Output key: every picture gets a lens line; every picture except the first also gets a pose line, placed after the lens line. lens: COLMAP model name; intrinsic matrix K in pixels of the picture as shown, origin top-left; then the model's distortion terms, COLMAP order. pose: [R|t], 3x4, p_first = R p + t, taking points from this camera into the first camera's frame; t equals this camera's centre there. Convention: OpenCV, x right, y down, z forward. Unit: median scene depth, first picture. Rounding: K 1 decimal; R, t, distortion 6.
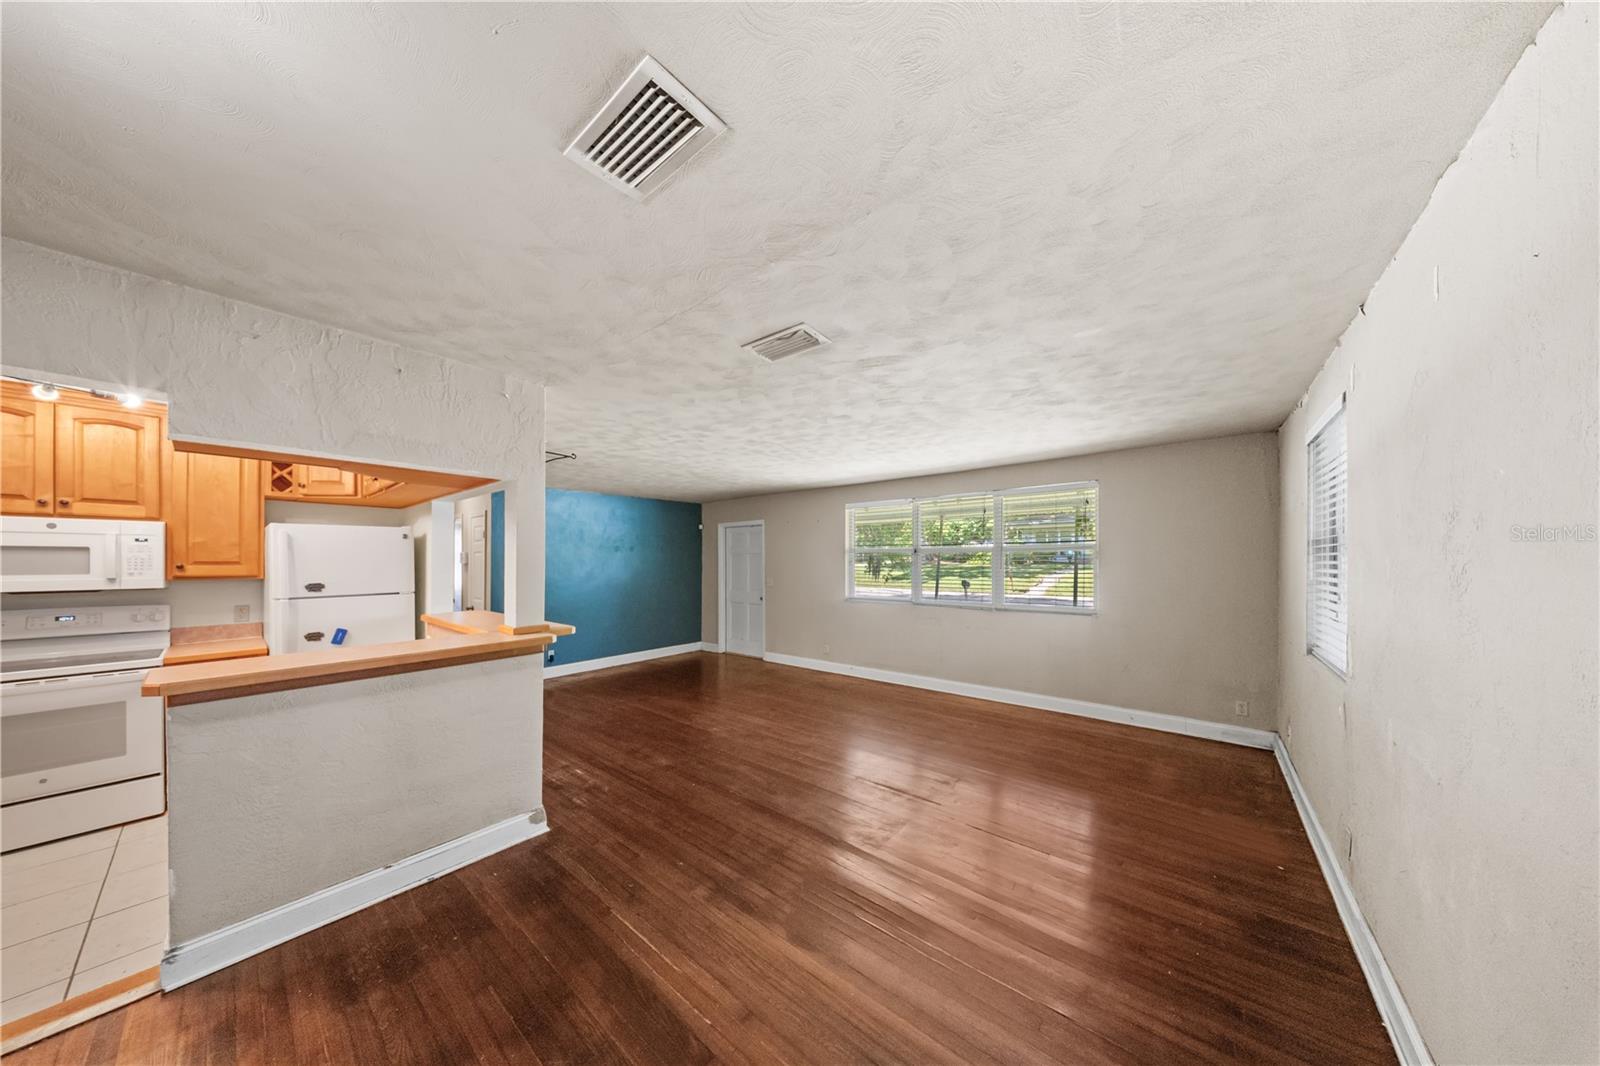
lens RADIAL K [[462.8, 0, 770.4], [0, 462.8, 559.7], [0, 0, 1]] dist [-0.003747, -0.000277]
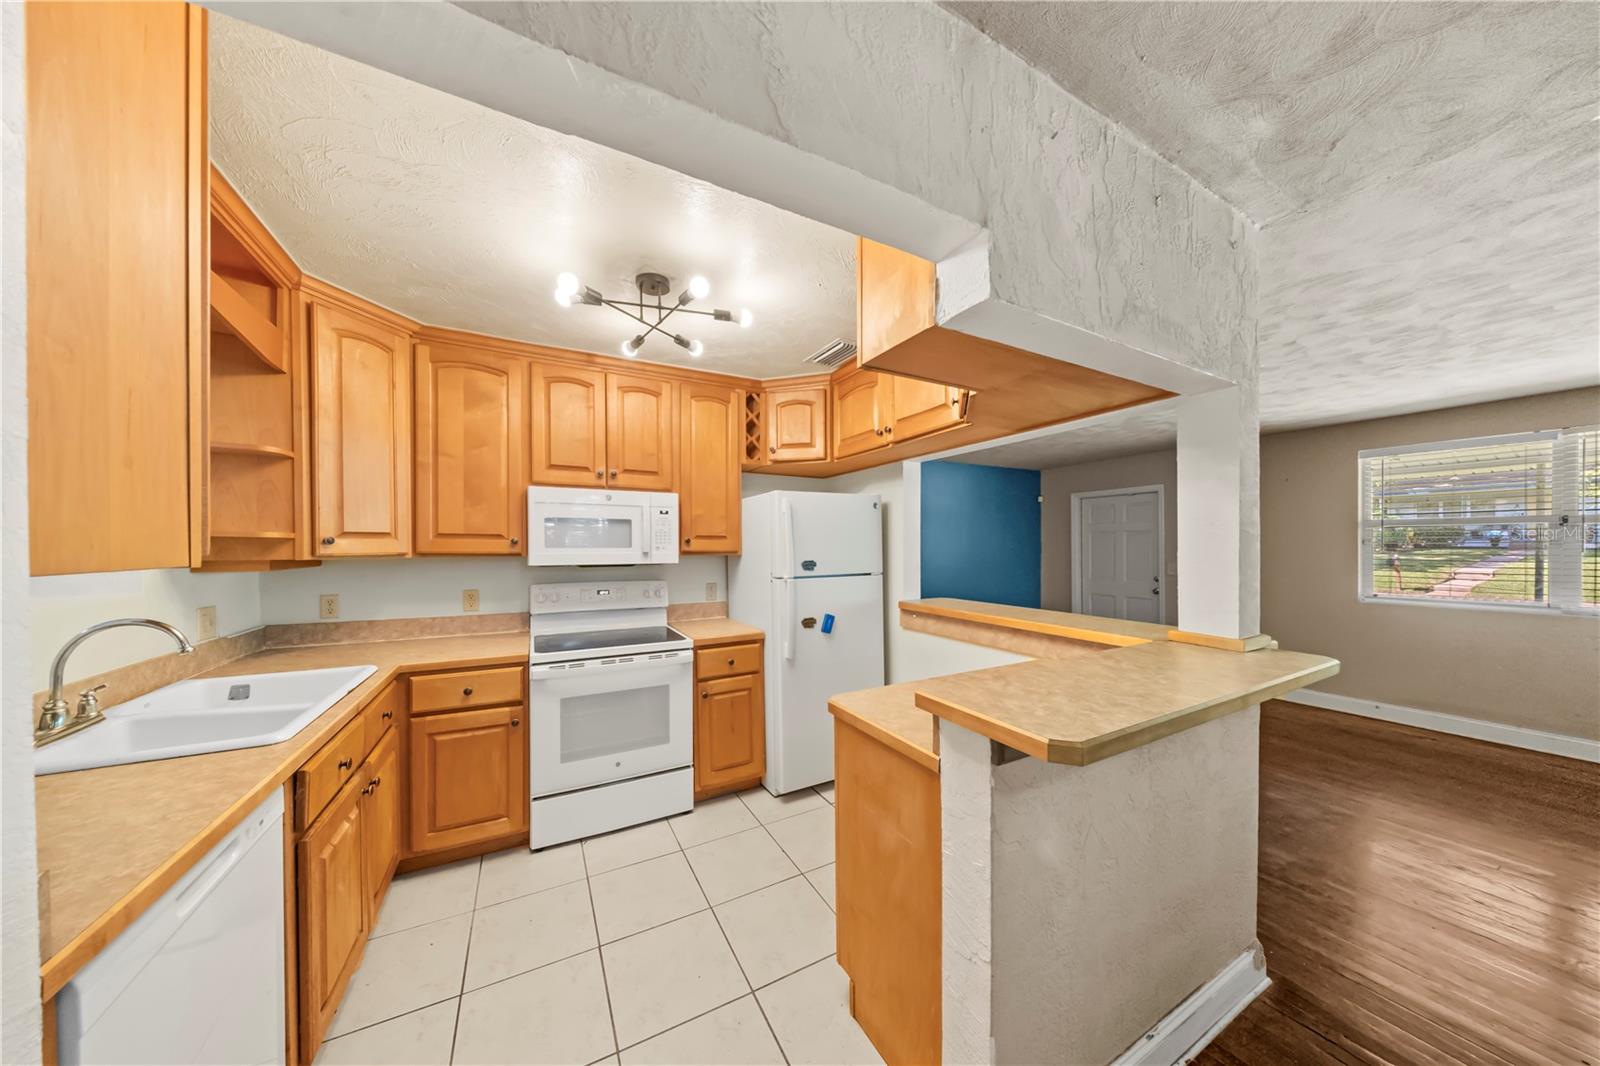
lens RADIAL K [[479.8, 0, 792.6], [0, 479.8, 546.5], [0, 0, 1]] dist [0.000732, -0.000015]
pose [[0.923438, 0.001688, -0.383744, -0.679127], [0.000632, 0.999982, 0.005920, 0.020146], [0.383747, -0.005709, 0.923421, 0.171051]]
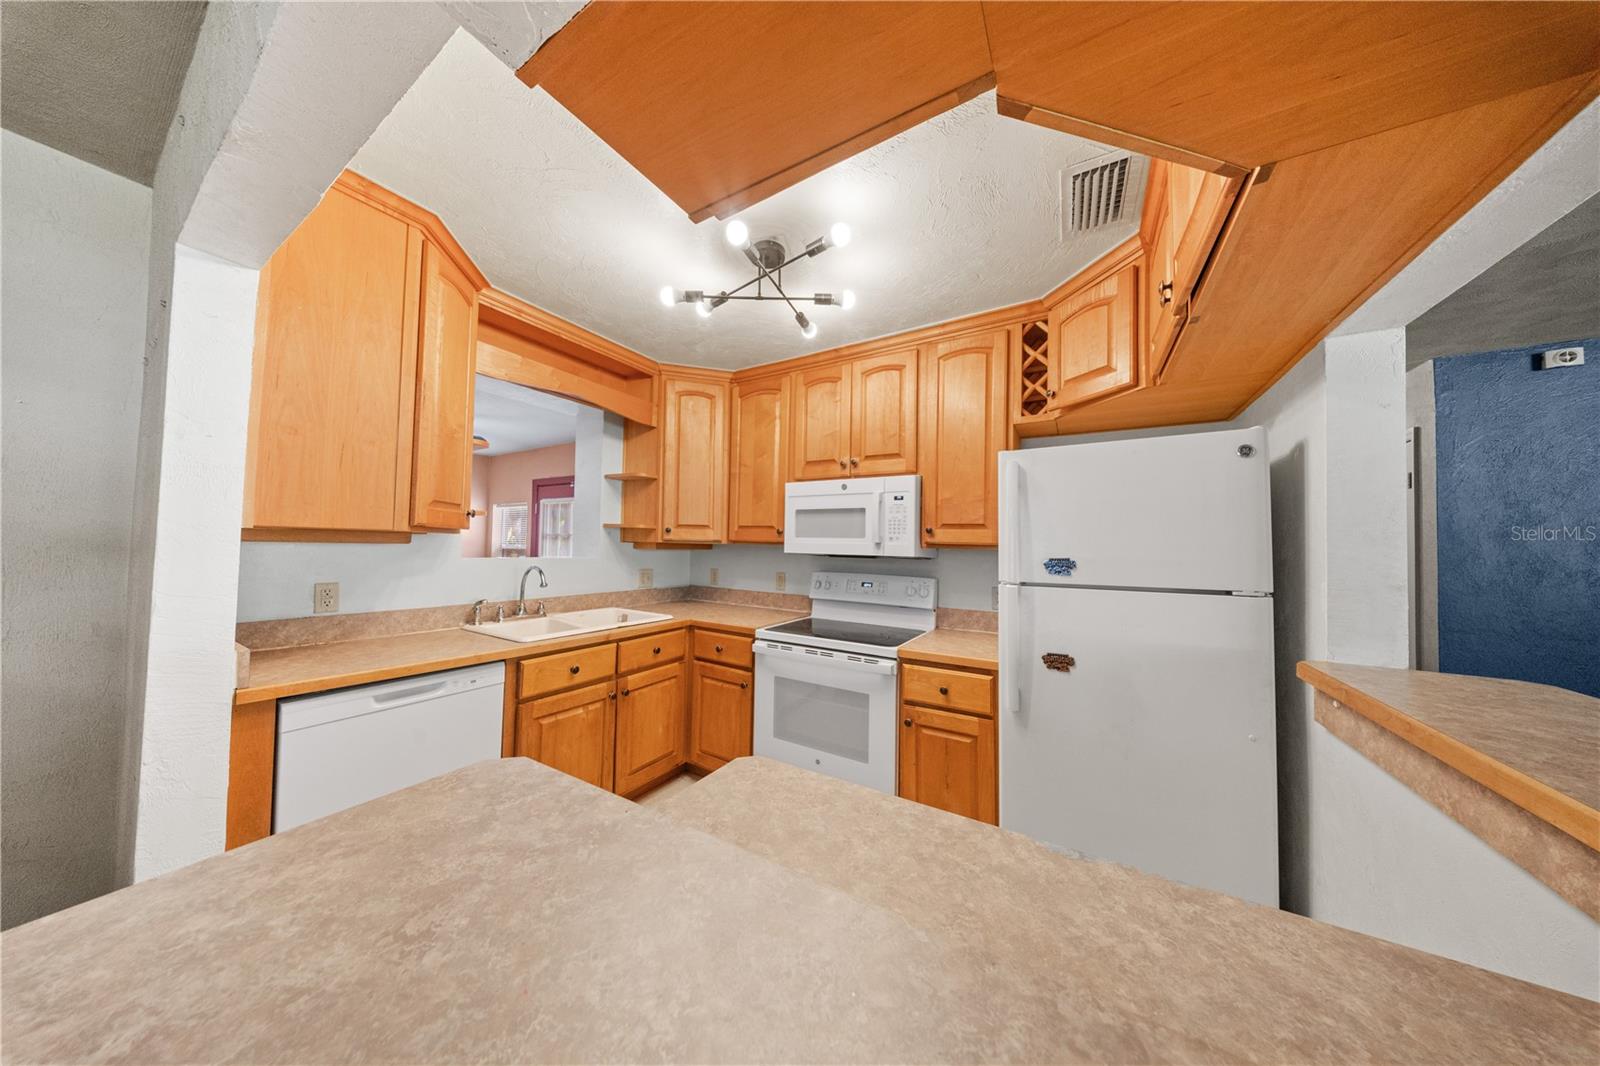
lens RADIAL K [[462.8, 0, 803.8], [0, 462.8, 532.3], [0, 0, 1]] dist [-0.003747, -0.000277]
pose [[0.157811, -0.024509, -0.987165, -0.522555], [-0.015825, 0.999501, -0.027346, 0.041005], [0.987342, 0.019938, 0.157344, 0.637305]]
